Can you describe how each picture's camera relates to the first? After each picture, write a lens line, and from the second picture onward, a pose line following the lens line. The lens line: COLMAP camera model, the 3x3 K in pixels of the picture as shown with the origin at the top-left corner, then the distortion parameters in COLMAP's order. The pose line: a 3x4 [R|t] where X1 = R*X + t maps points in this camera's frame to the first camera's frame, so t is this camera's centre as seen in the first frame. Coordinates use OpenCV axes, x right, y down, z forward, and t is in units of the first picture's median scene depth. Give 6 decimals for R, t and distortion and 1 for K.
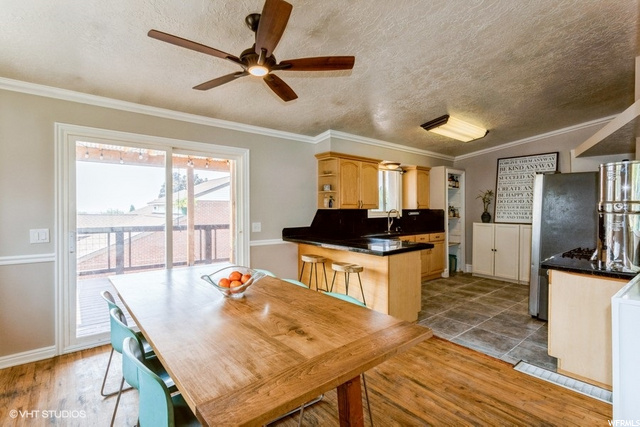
lens RADIAL K [[306.3, 0, 315.8], [0, 306.3, 213.4], [0, 0, 1]] dist [-0.001328, 0.001563]
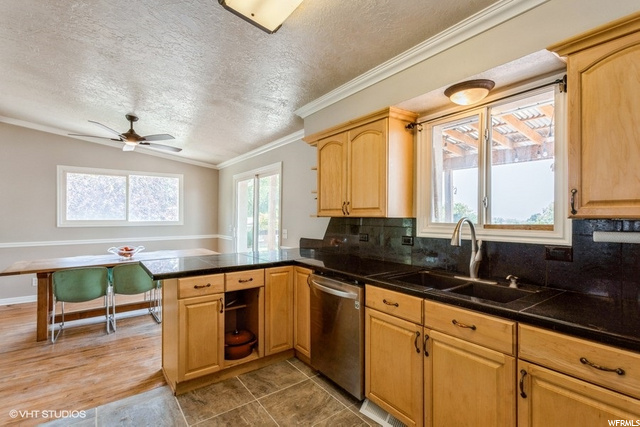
lens RADIAL K [[306.3, 0, 321.6], [0, 306.3, 212.6], [0, 0, 1]] dist [-0.001328, 0.001563]
pose [[-0.052544, -0.007030, -0.998594, 0.701533], [-0.011002, 0.999919, -0.006460, -0.018252], [0.998558, 0.010647, -0.052617, 0.978429]]
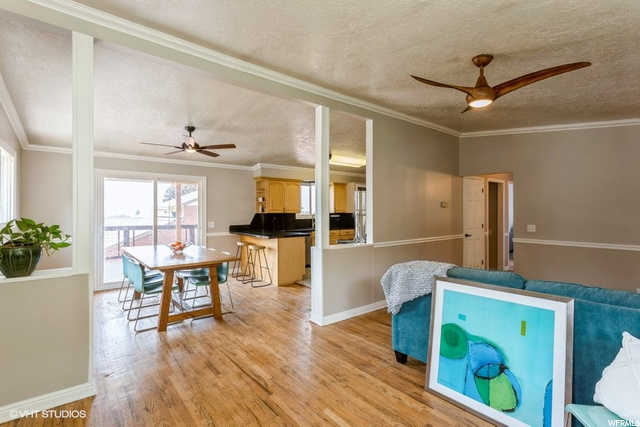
lens RADIAL K [[306.3, 0, 317.7], [0, 306.3, 211.4], [0, 0, 1]] dist [-0.001328, 0.001563]
pose [[0.999948, -0.003050, -0.009762, 0.319238], [0.002887, 0.999856, -0.016709, 0.003486], [0.009812, 0.016680, 0.999813, -0.507415]]
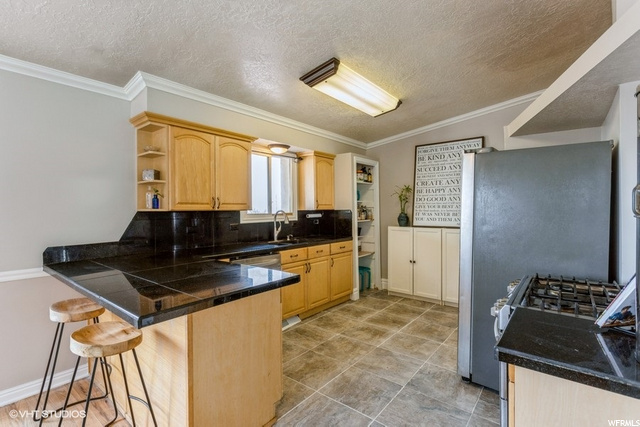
lens RADIAL K [[306.3, 0, 316.8], [0, 306.3, 210.8], [0, 0, 1]] dist [-0.001328, 0.001563]
pose [[0.979294, -0.009443, 0.202222, 0.219828], [0.012068, 0.999858, -0.011752, -0.003621], [-0.202082, 0.013949, 0.979269, 0.334956]]
